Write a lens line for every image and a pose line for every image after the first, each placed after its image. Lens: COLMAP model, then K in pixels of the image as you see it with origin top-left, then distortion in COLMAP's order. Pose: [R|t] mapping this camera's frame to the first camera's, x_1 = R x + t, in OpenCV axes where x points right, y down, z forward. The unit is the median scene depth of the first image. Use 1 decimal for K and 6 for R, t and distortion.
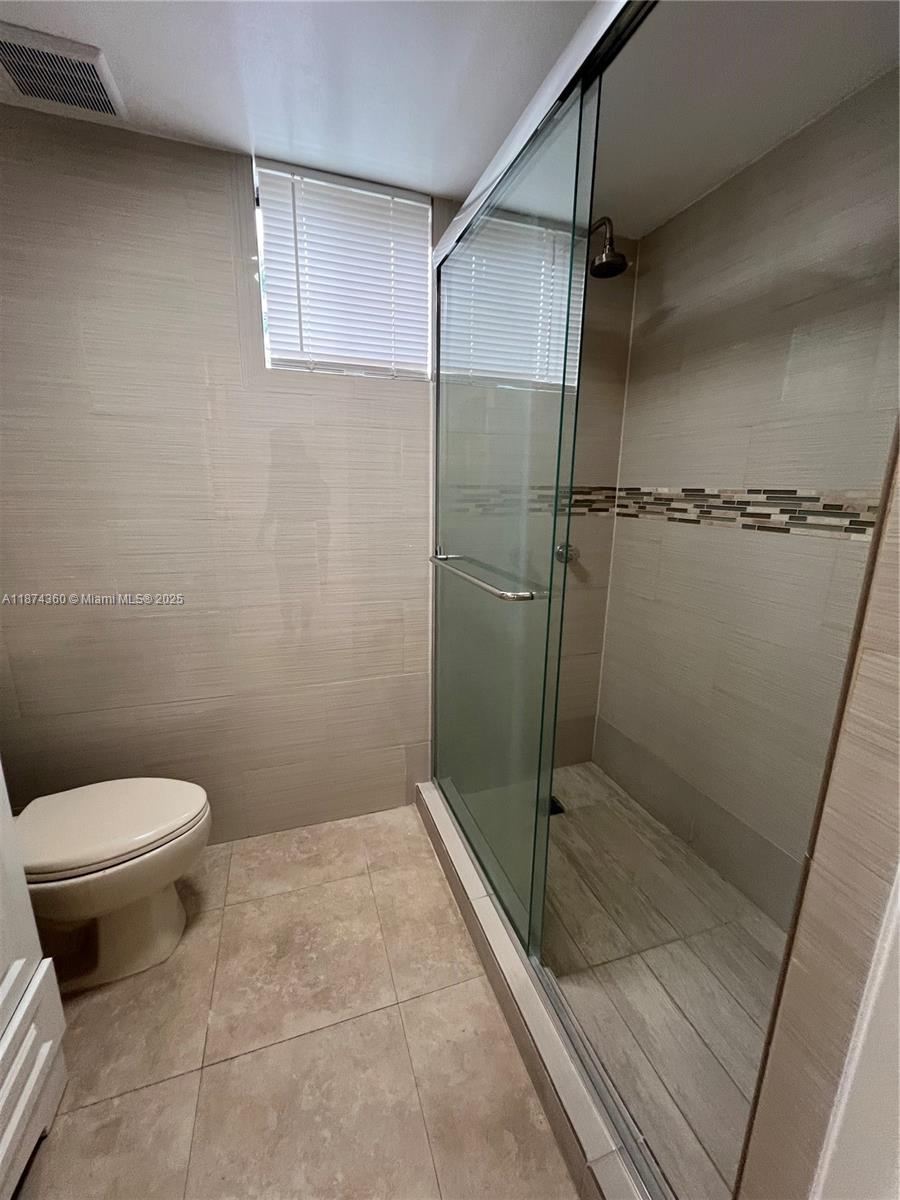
lens RADIAL K [[480.6, 0, 452.6], [0, 480.6, 600.6], [0, 0, 1]] dist [-0.000487, 0.000611]
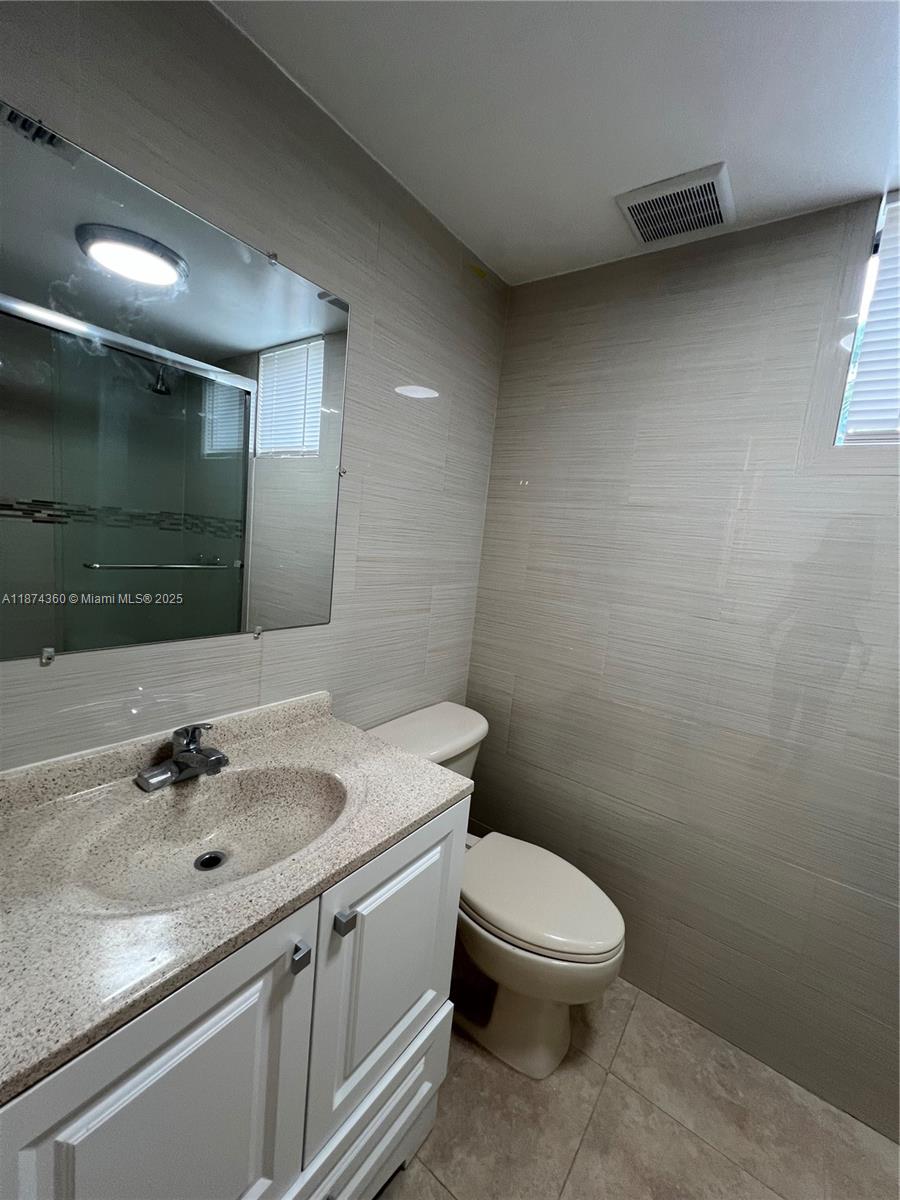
lens RADIAL K [[480.6, 0, 449.9], [0, 480.6, 601.3], [0, 0, 1]] dist [-0.000487, 0.000611]
pose [[0.566182, 0.140905, -0.812147, -0.082236], [-0.270910, 0.962356, -0.021898, -0.063551], [0.778489, 0.232417, 0.583041, 0.133581]]
